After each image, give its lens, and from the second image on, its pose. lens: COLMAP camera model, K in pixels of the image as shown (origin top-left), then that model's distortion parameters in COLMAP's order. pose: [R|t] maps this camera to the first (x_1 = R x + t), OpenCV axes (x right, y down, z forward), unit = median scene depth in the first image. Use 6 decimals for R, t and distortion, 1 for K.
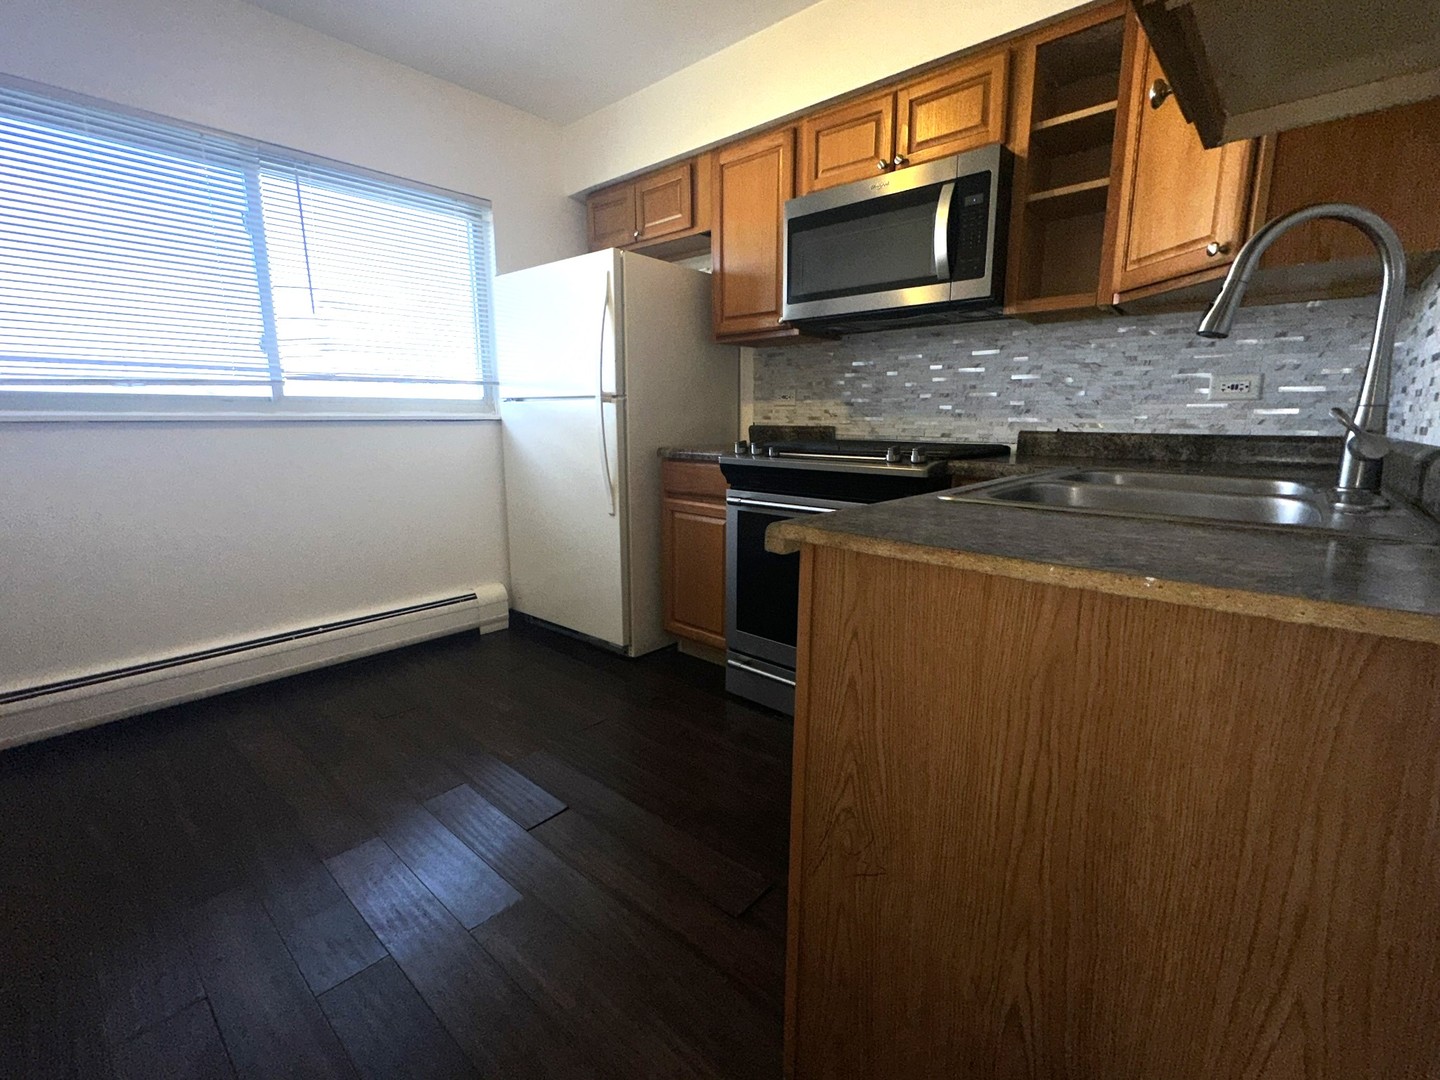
lens RADIAL K [[644.1, 0, 720.2], [0, 644.1, 541.2], [0, 0, 1]] dist [0.001192, 0.000021]
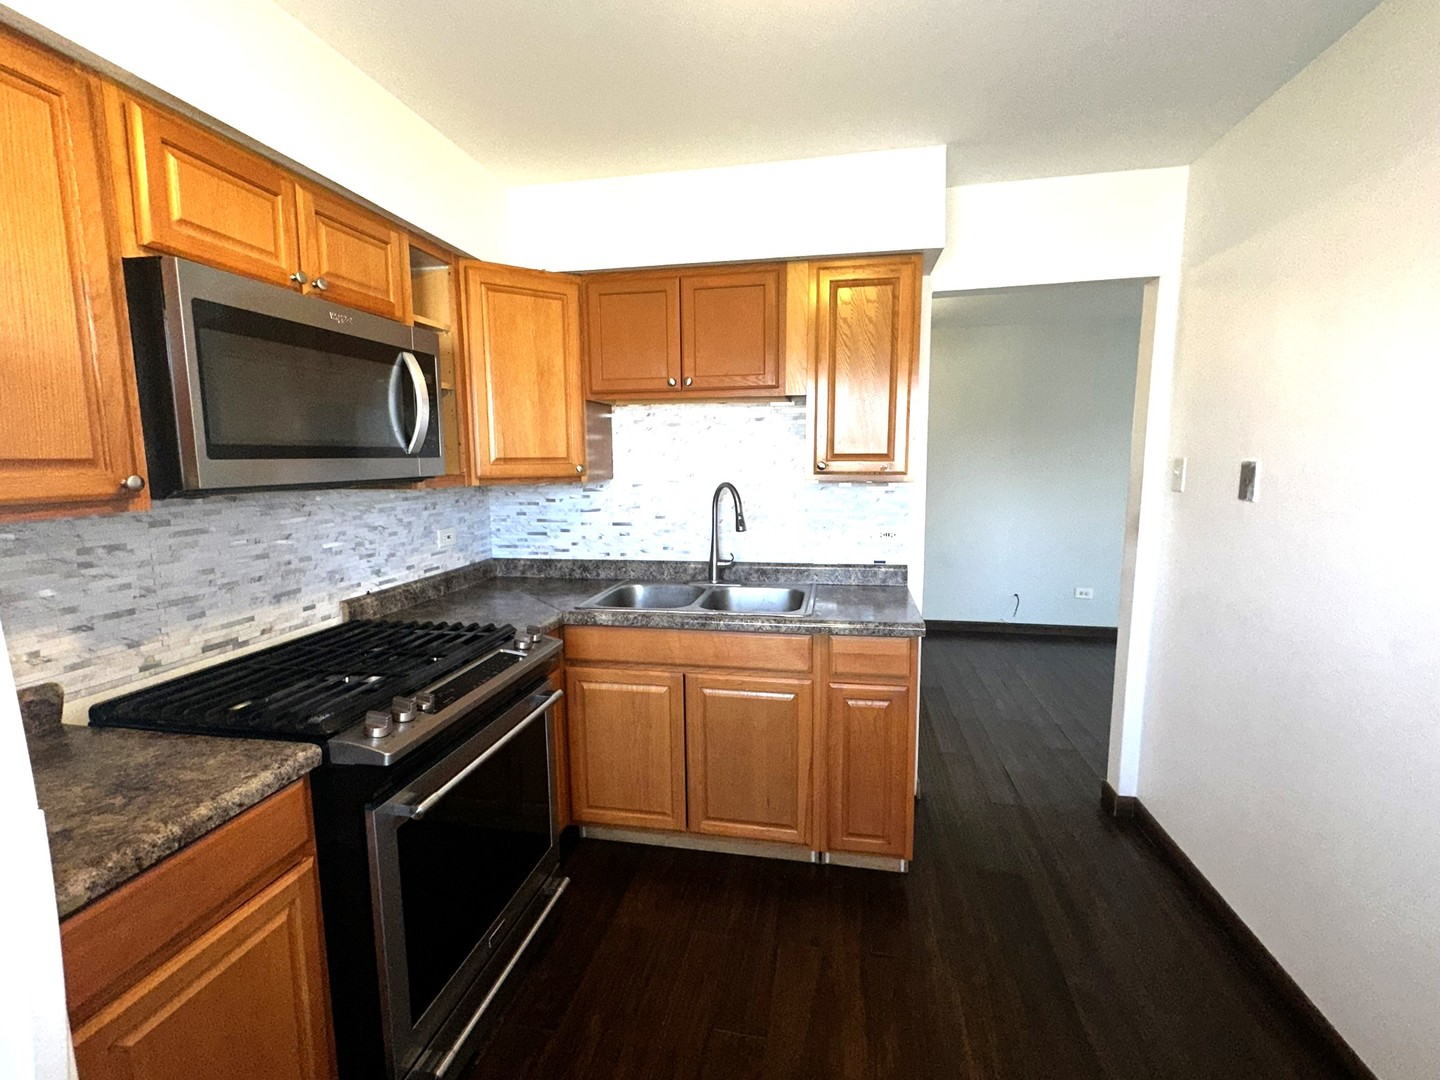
lens RADIAL K [[644.1, 0, 719.4], [0, 644.1, 534.7], [0, 0, 1]] dist [0.001192, 0.000021]
pose [[-0.517145, -0.102212, 0.849772, -0.582489], [0.168640, 0.961213, 0.218245, -0.380179], [-0.839119, 0.256170, -0.479850, 0.991865]]
